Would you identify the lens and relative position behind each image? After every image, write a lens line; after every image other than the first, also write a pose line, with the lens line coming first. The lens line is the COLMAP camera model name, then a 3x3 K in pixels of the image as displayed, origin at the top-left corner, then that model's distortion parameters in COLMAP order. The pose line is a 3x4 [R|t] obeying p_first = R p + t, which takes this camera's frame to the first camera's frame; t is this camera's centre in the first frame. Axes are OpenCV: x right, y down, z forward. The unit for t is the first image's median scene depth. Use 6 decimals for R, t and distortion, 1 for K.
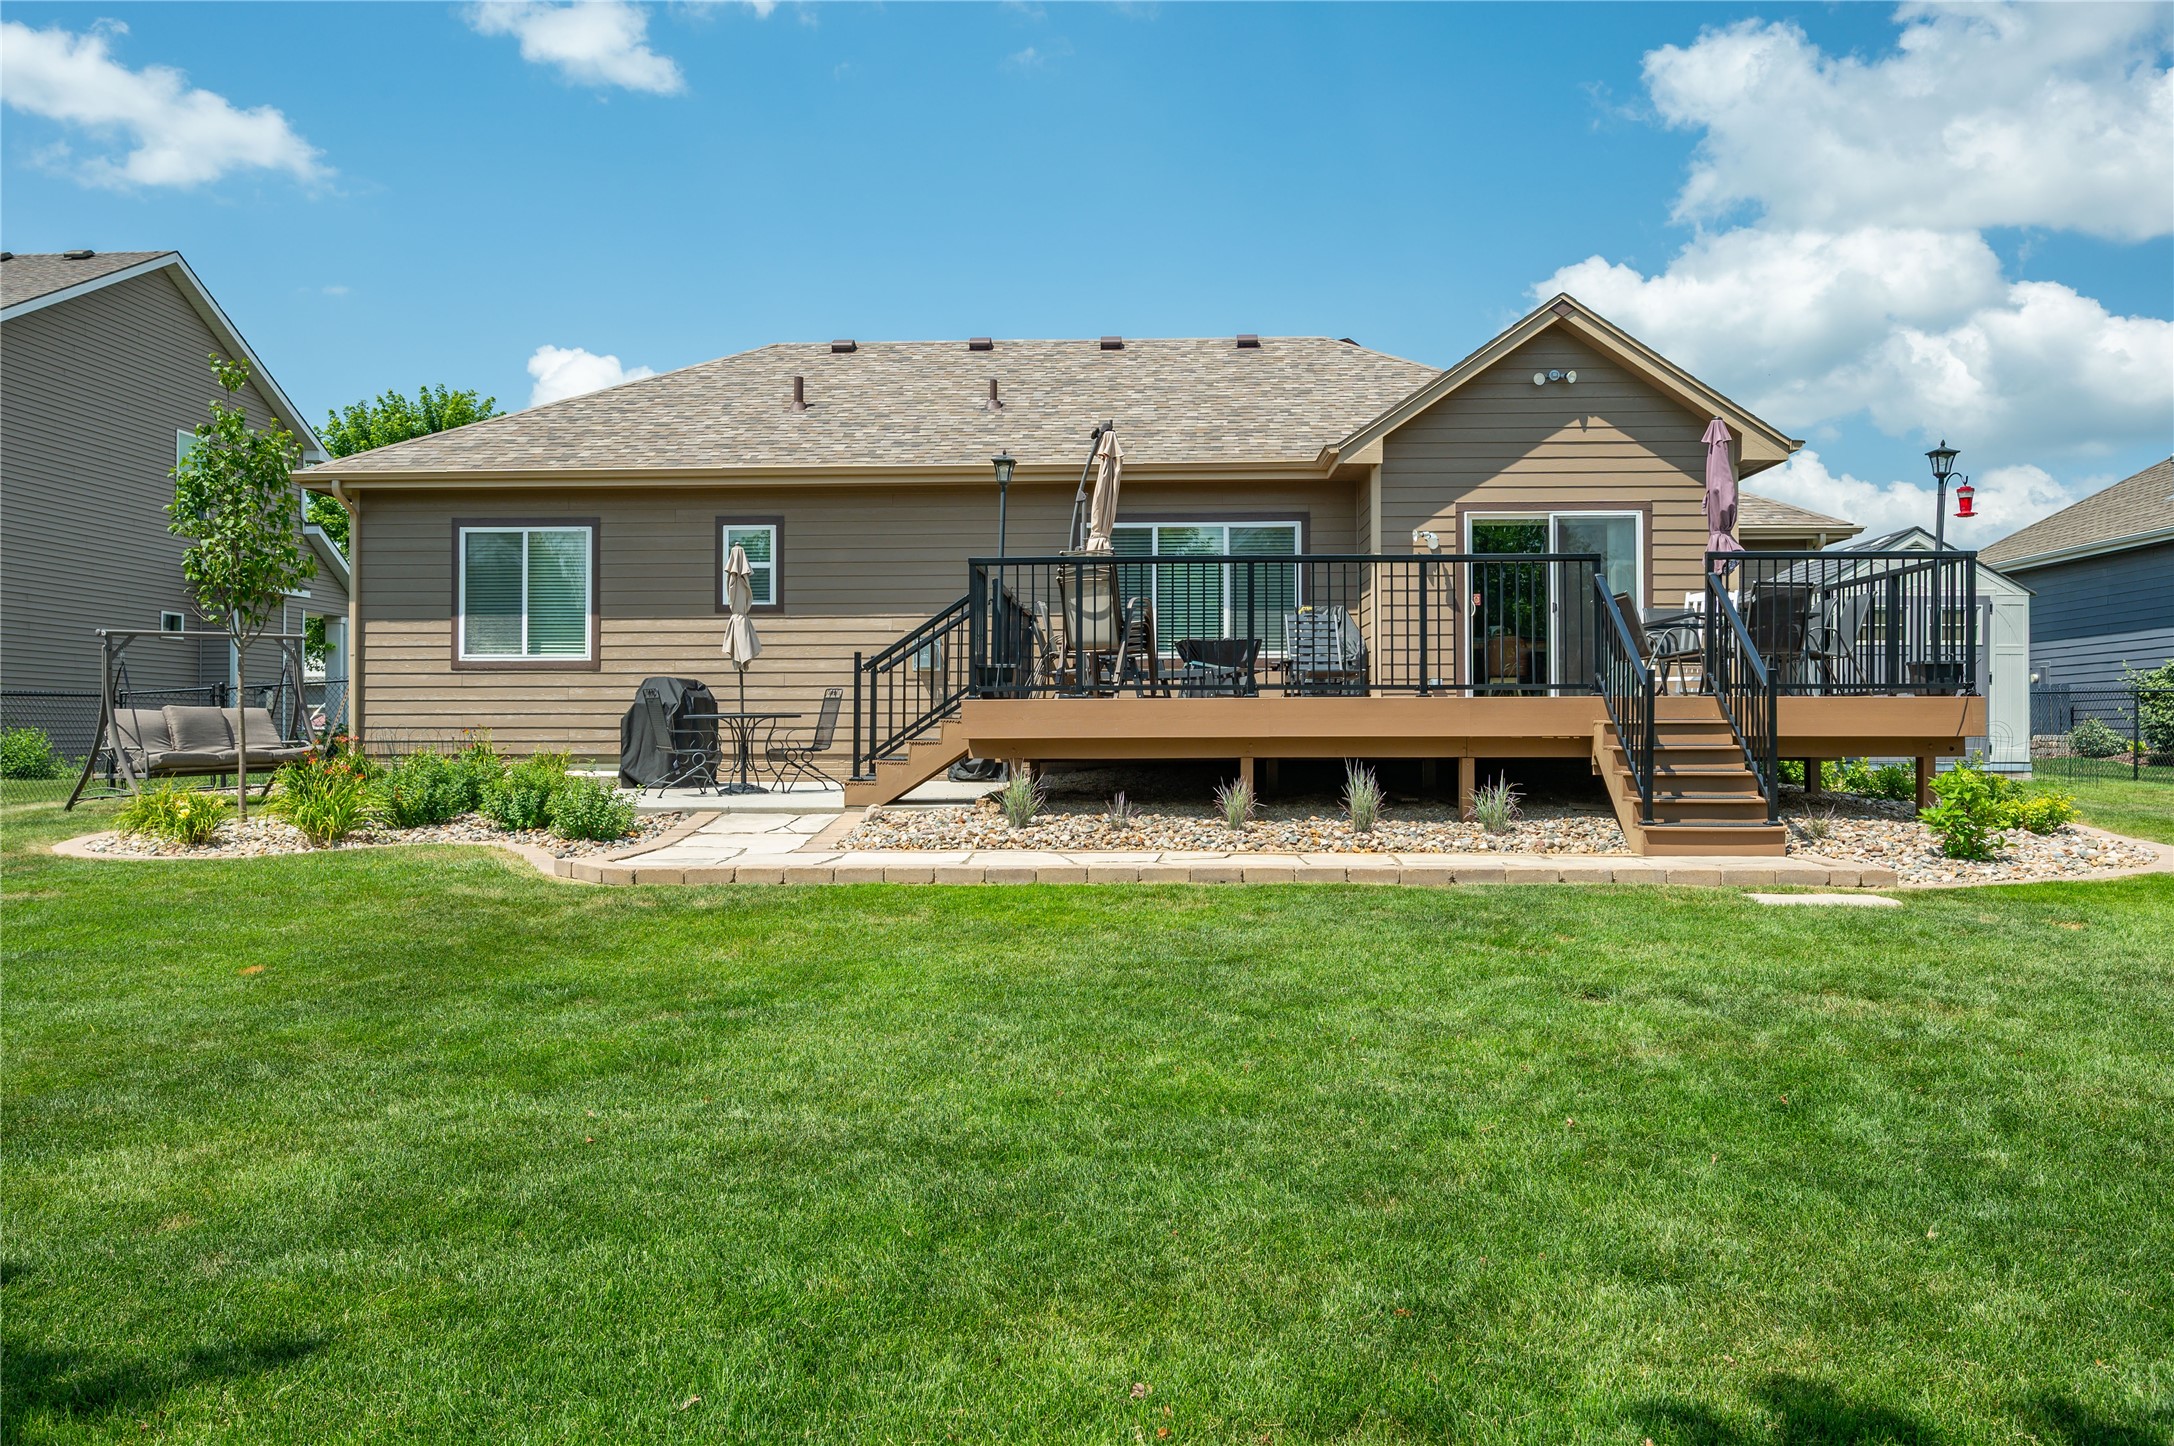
lens RADIAL K [[1625.8, 0, 1087.0], [0, 1625.8, 723.0], [0, 0, 1]] dist [0.003390, -0.057849]
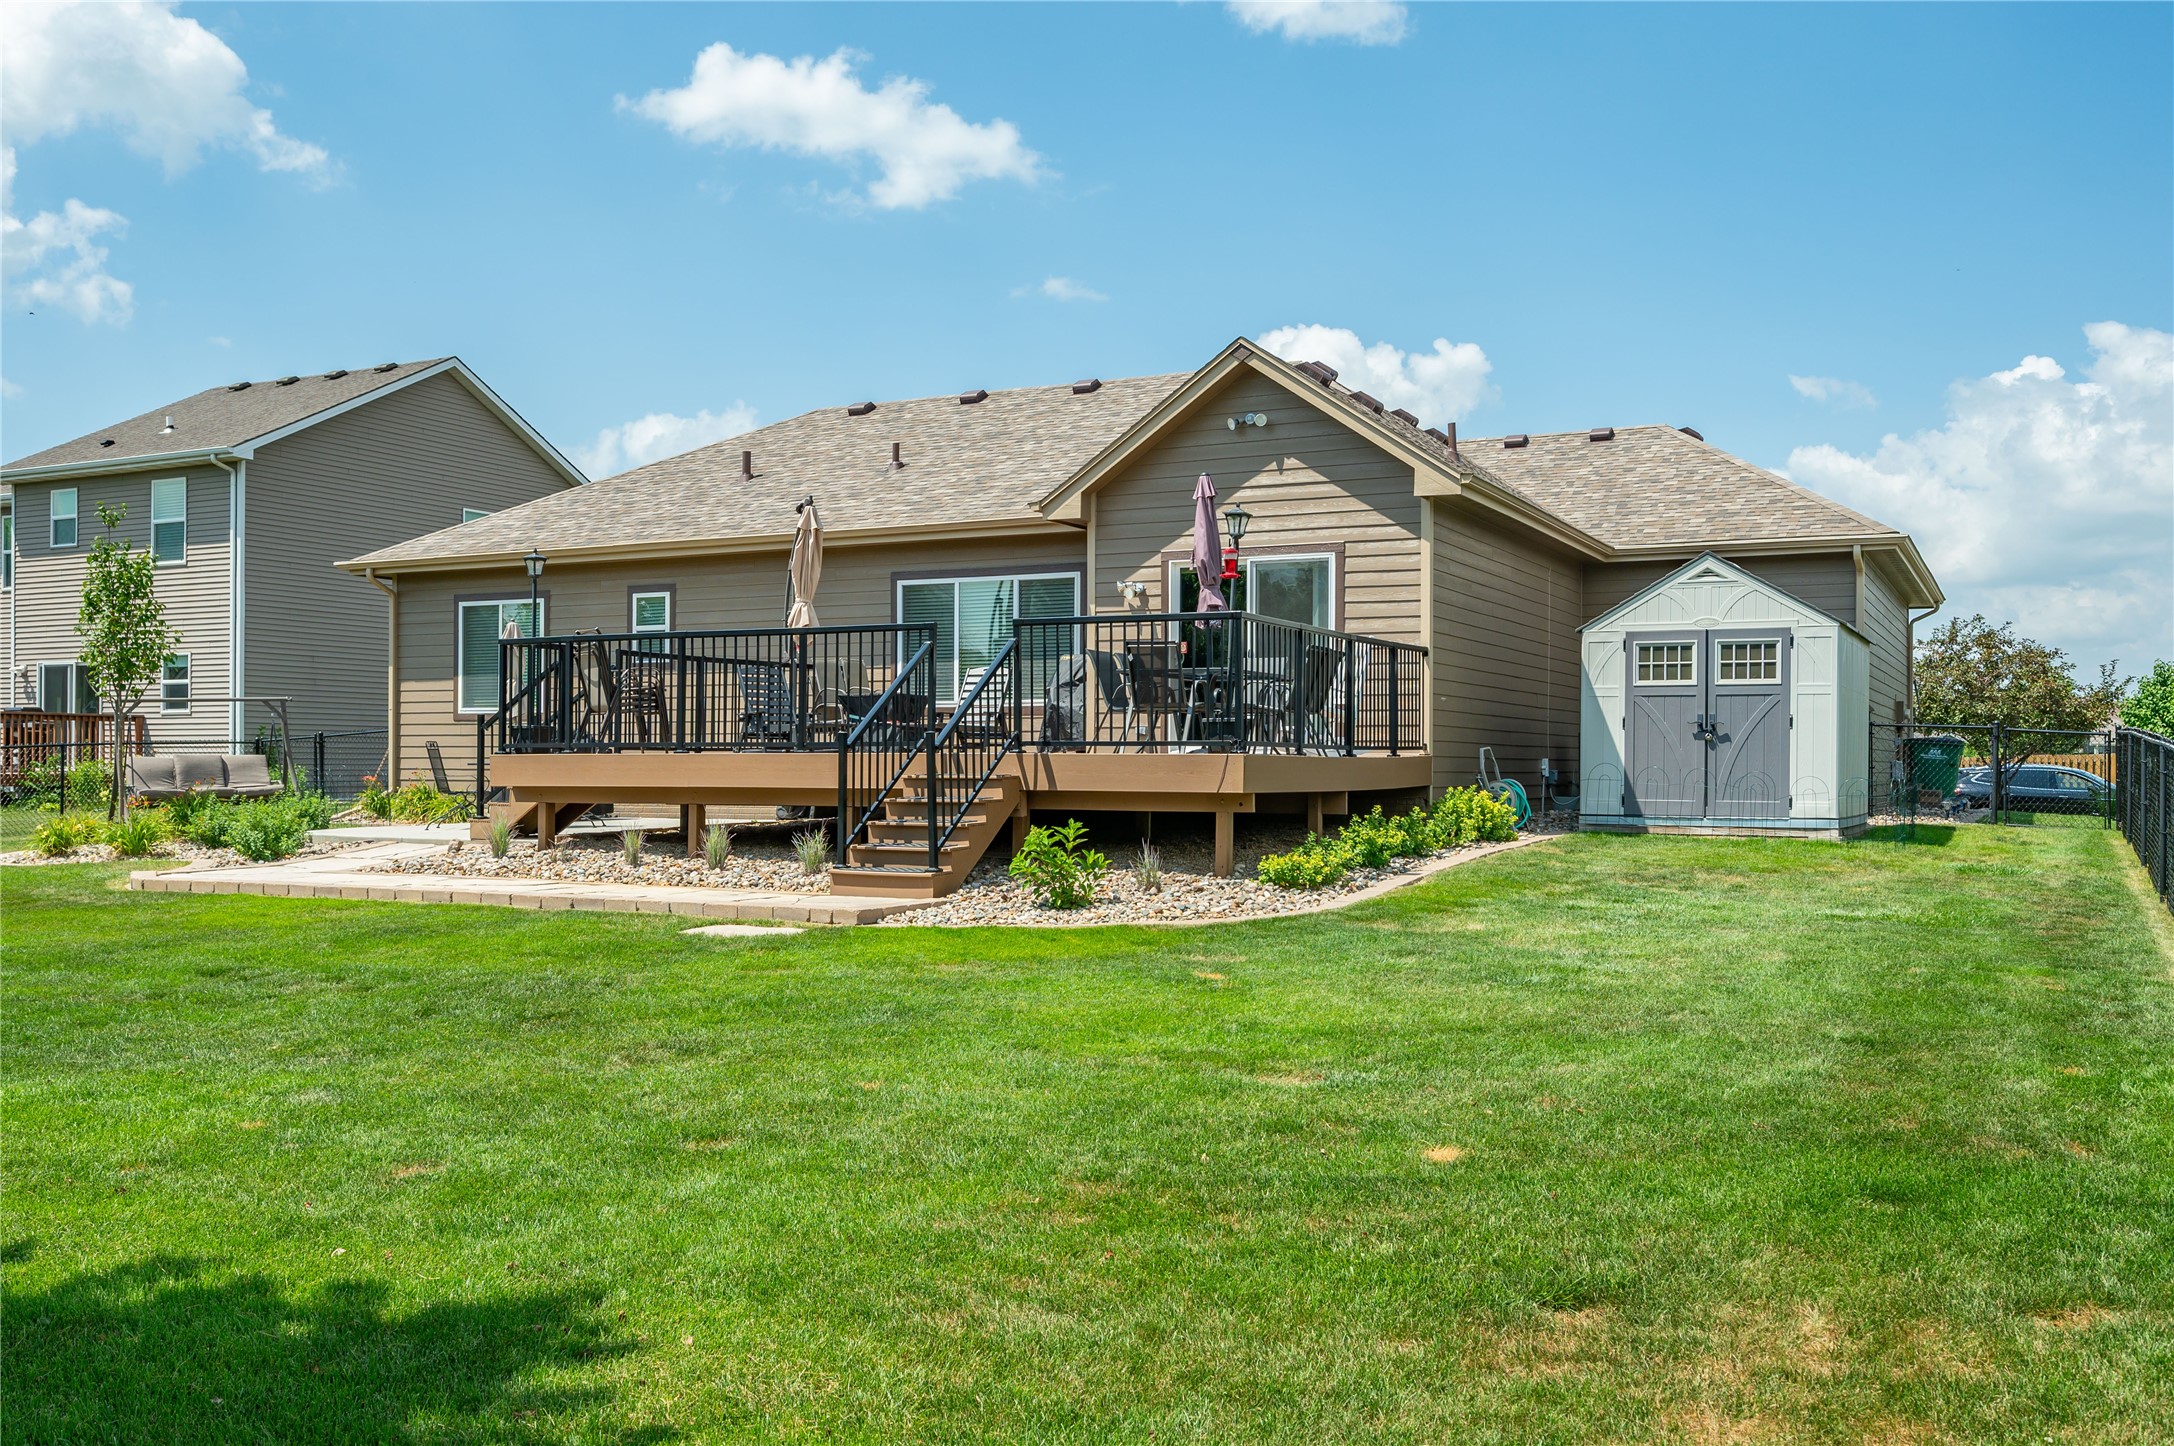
lens RADIAL K [[1897.1, 0, 1087.0], [0, 1897.1, 723.0], [0, 0, 1]] dist [0.001972, 0.001435]
pose [[0.909836, -0.004858, -0.414940, 0.672199], [-0.001693, 0.999880, -0.015421, -0.011611], [0.414965, 0.014733, 0.909718, -0.084943]]
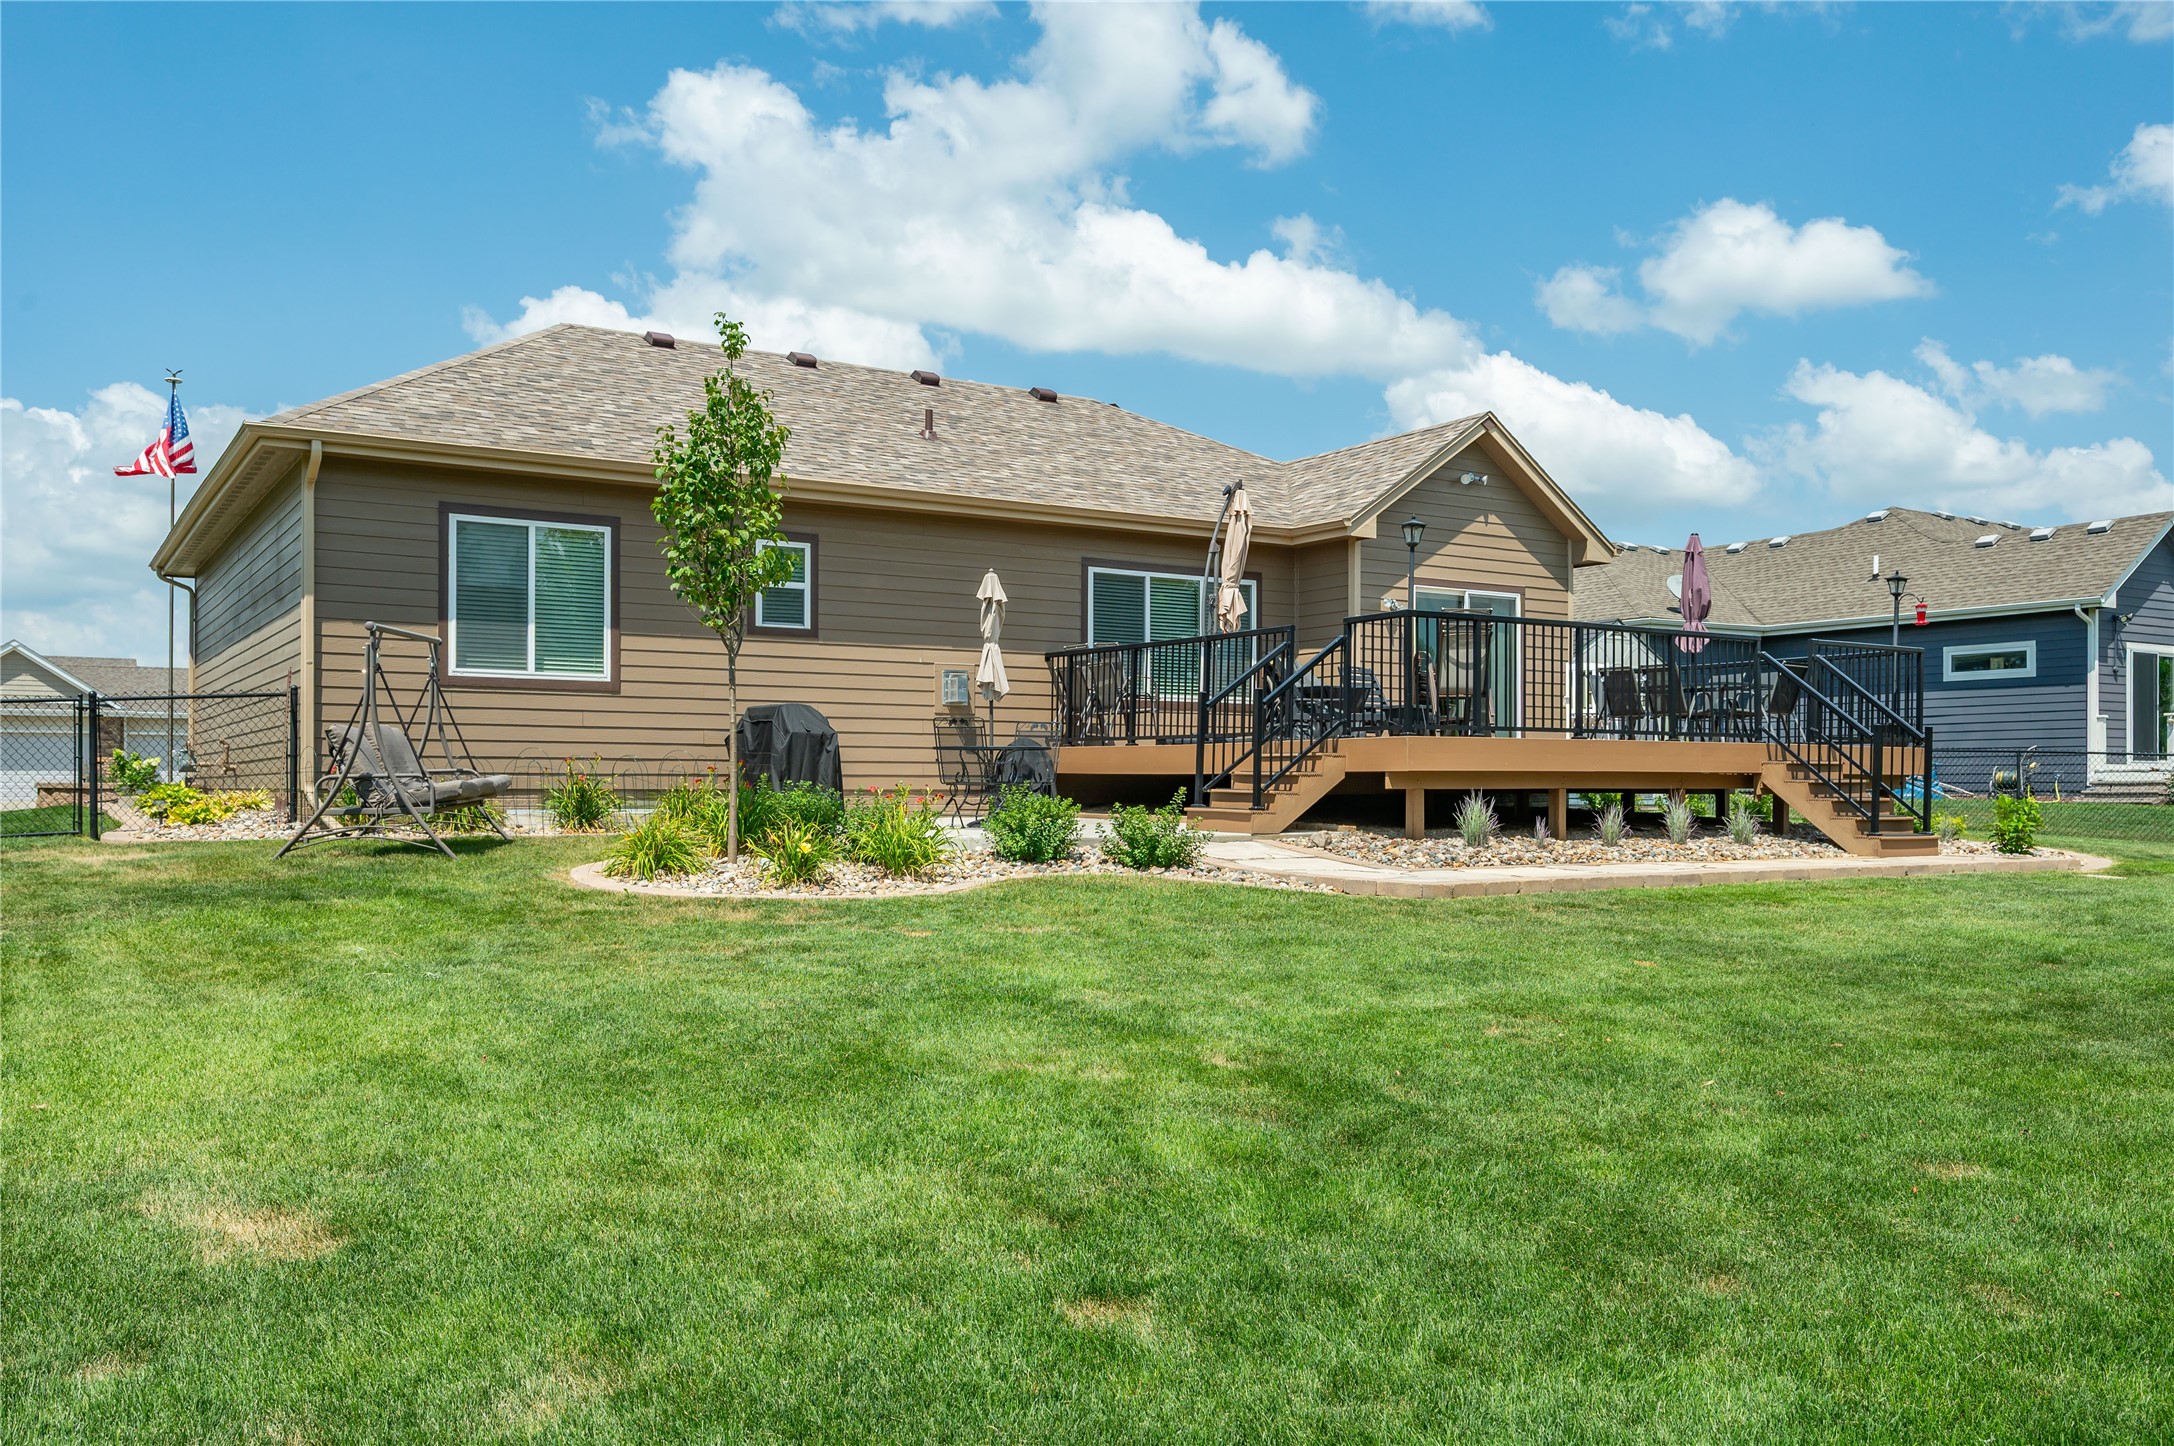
lens RADIAL K [[1627.9, 0, 1084.6], [0, 1627.9, 874.1], [0, 0, 1]] dist [-0.002759, -0.003598]
pose [[0.828701, -0.028855, 0.558947, -0.643049], [-0.008976, 0.997857, 0.064821, 0.006854], [-0.559619, -0.058735, 0.826666, 0.134617]]
